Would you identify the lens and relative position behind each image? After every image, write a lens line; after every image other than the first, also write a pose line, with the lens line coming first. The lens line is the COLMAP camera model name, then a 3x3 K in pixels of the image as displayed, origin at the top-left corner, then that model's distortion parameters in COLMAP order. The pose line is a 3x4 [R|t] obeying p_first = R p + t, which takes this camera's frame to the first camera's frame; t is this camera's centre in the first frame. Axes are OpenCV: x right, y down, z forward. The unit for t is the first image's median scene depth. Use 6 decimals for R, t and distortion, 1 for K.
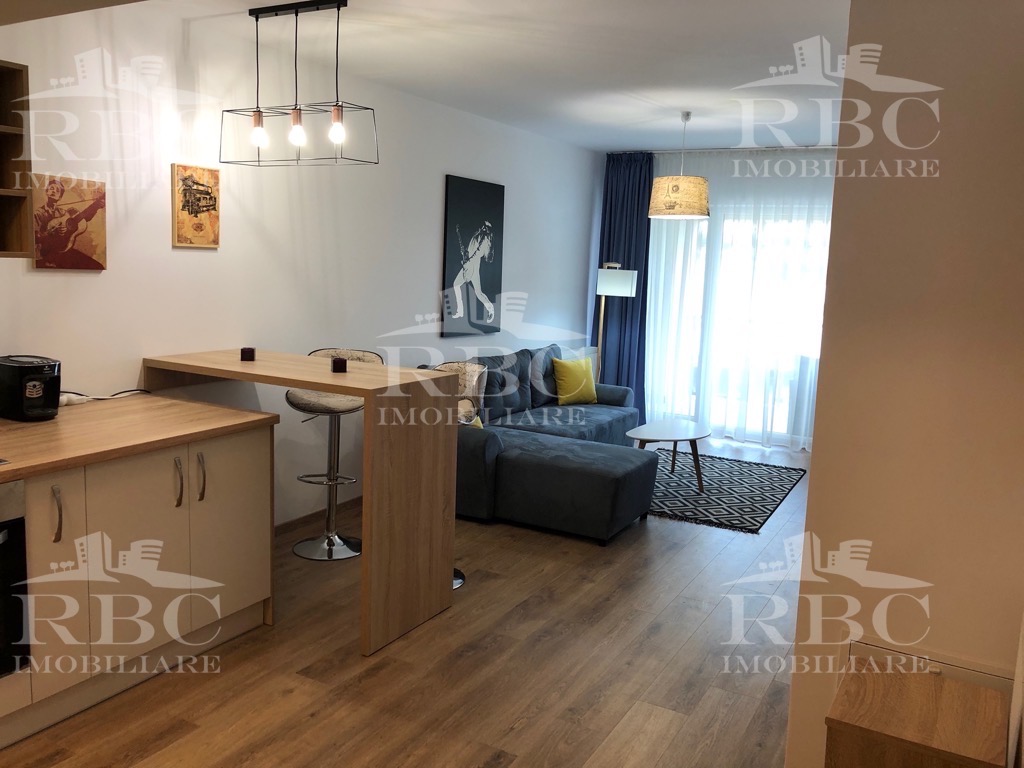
lens RADIAL K [[843.6, 0, 505.9], [0, 843.6, 380.0], [0, 0, 1]] dist [0.049148, -0.082230]
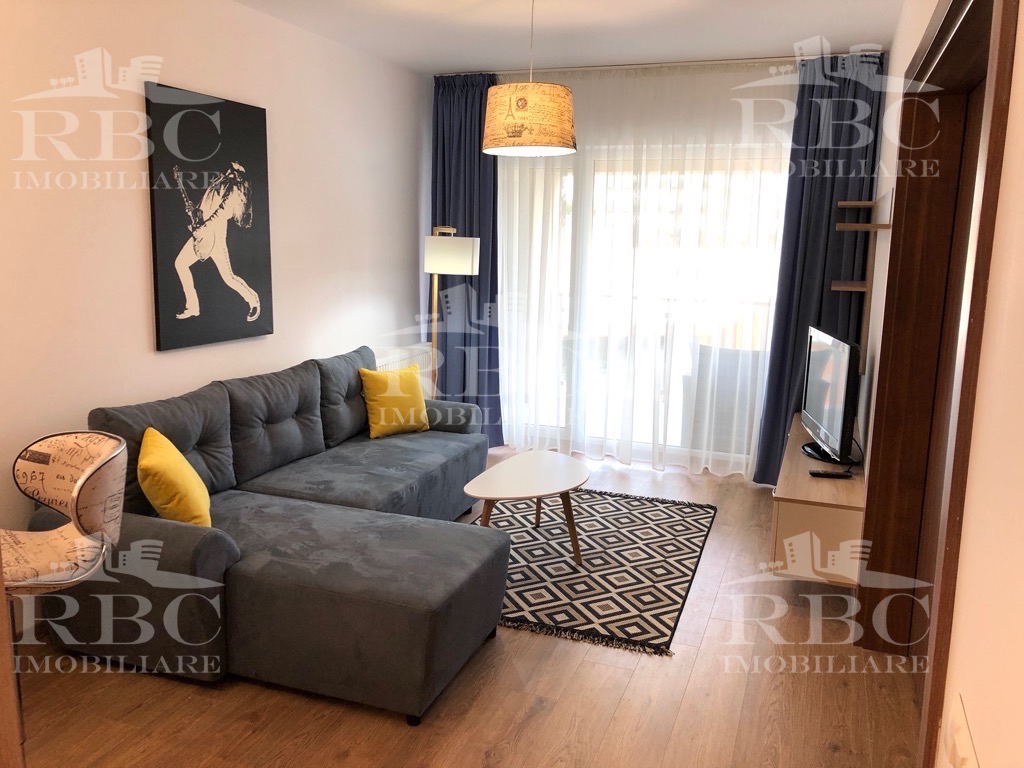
lens RADIAL K [[843.6, 0, 514.2], [0, 843.6, 382.4], [0, 0, 1]] dist [0.049148, -0.082230]
pose [[0.986620, -0.043697, 0.157070, 0.079087], [0.037719, 0.998454, 0.040837, -0.042280], [-0.158611, -0.034366, 0.986743, 0.340949]]
